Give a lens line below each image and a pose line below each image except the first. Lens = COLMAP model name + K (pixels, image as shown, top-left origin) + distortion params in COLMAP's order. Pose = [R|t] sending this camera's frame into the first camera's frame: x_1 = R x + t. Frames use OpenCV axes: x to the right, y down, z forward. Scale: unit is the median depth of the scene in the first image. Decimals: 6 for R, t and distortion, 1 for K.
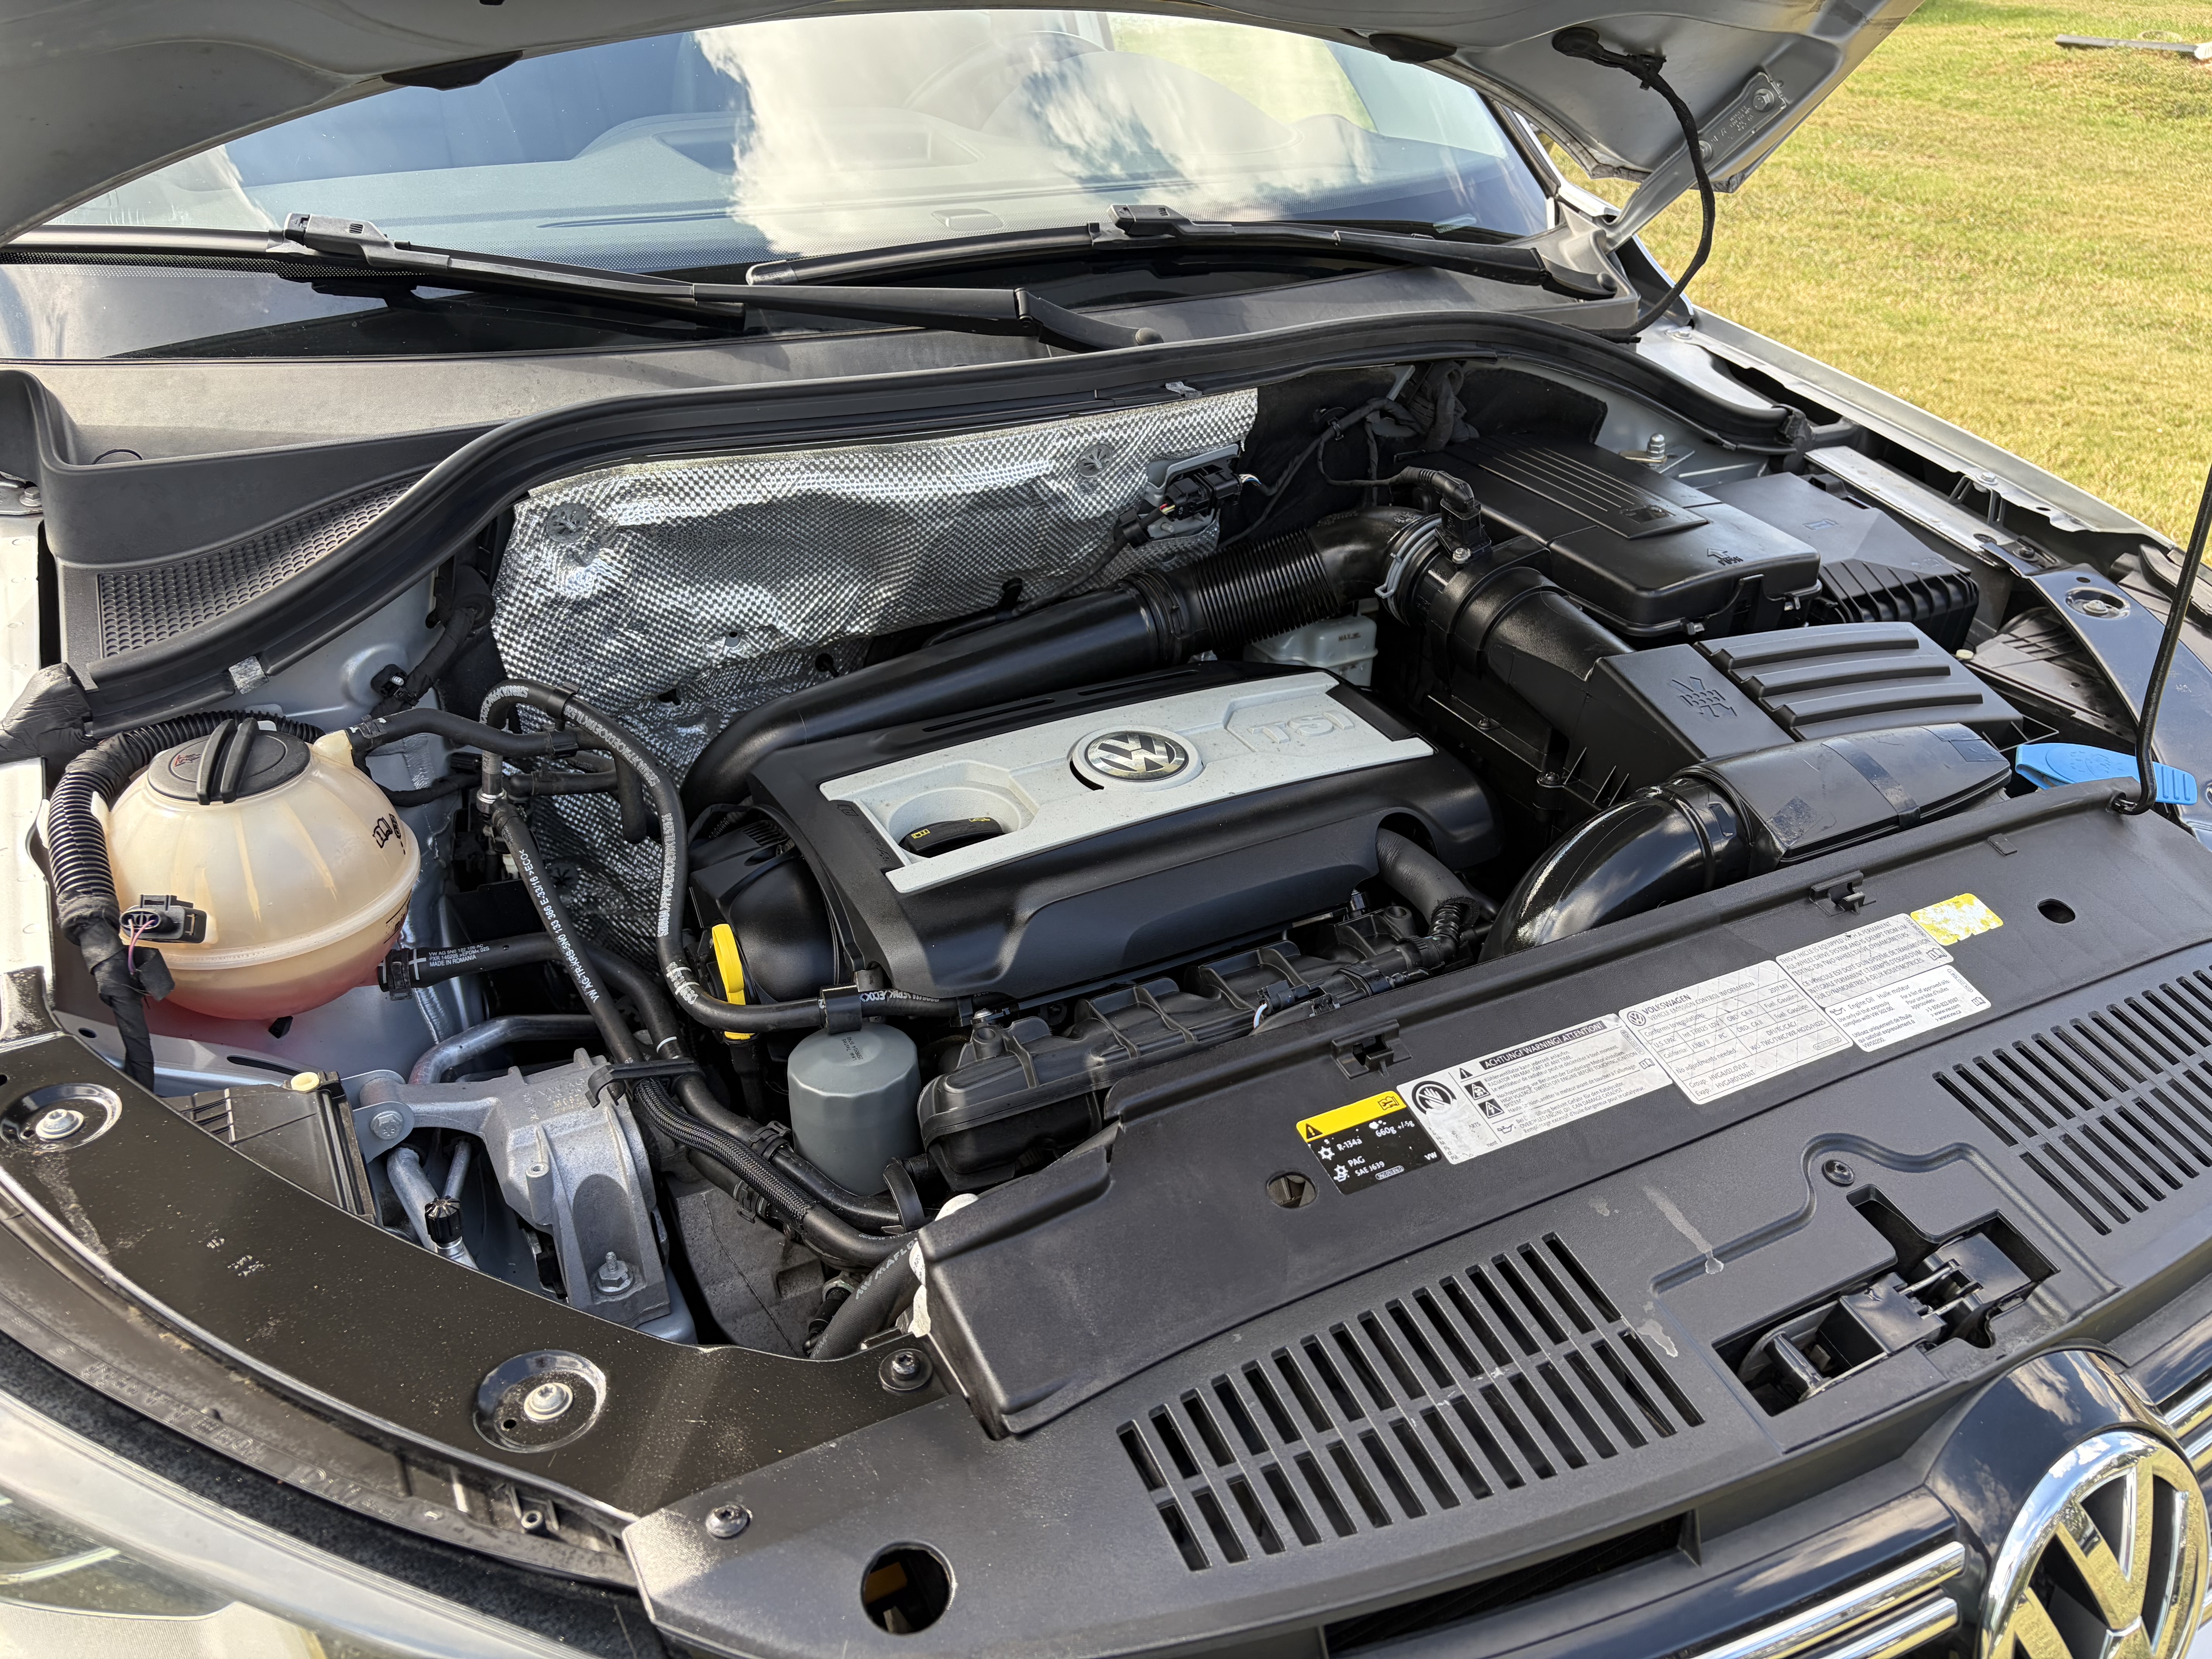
lens RADIAL K [[1639.1, 0, 1106.0], [0, 1639.1, 829.5], [0, 0, 1]] dist [-0.002212, -0.002934]
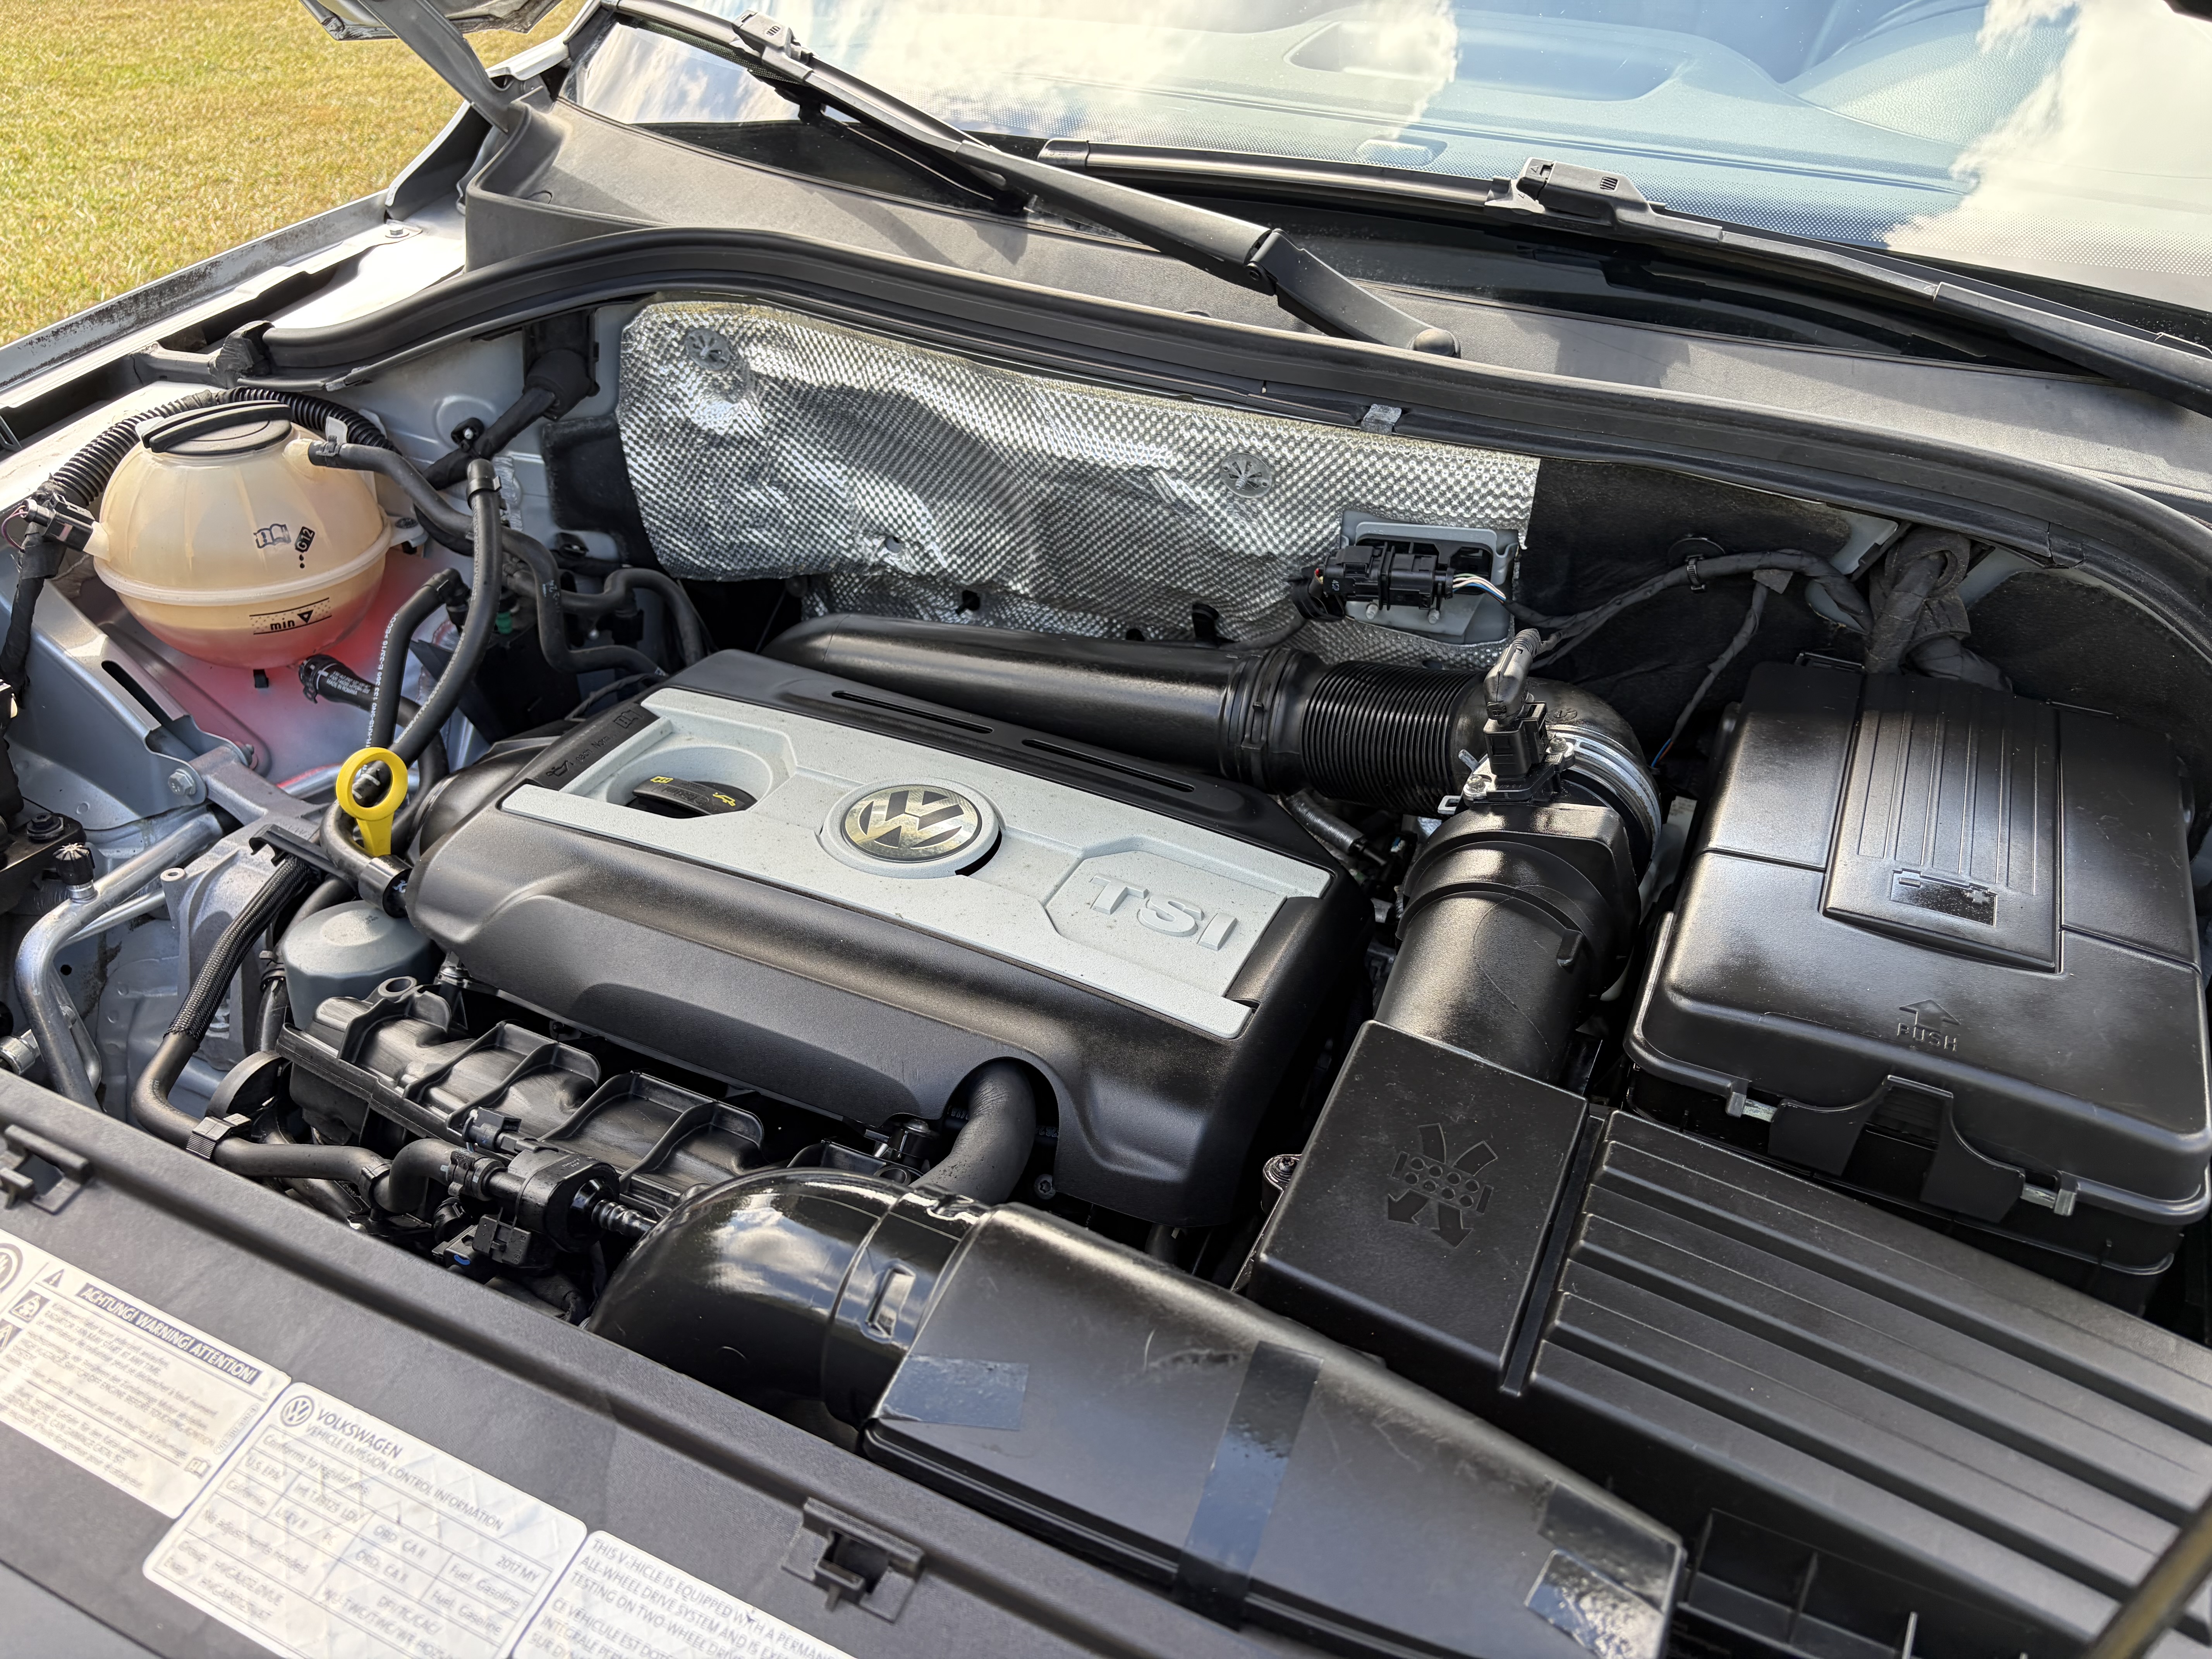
lens RADIAL K [[1639.1, 0, 1106.0], [0, 1639.1, 829.5], [0, 0, 1]] dist [-0.002212, -0.002934]
pose [[0.612369, 0.431962, -0.662128, 0.514463], [-0.436012, 0.883171, 0.172922, -0.189051], [0.659468, 0.182804, 0.729167, 0.468432]]
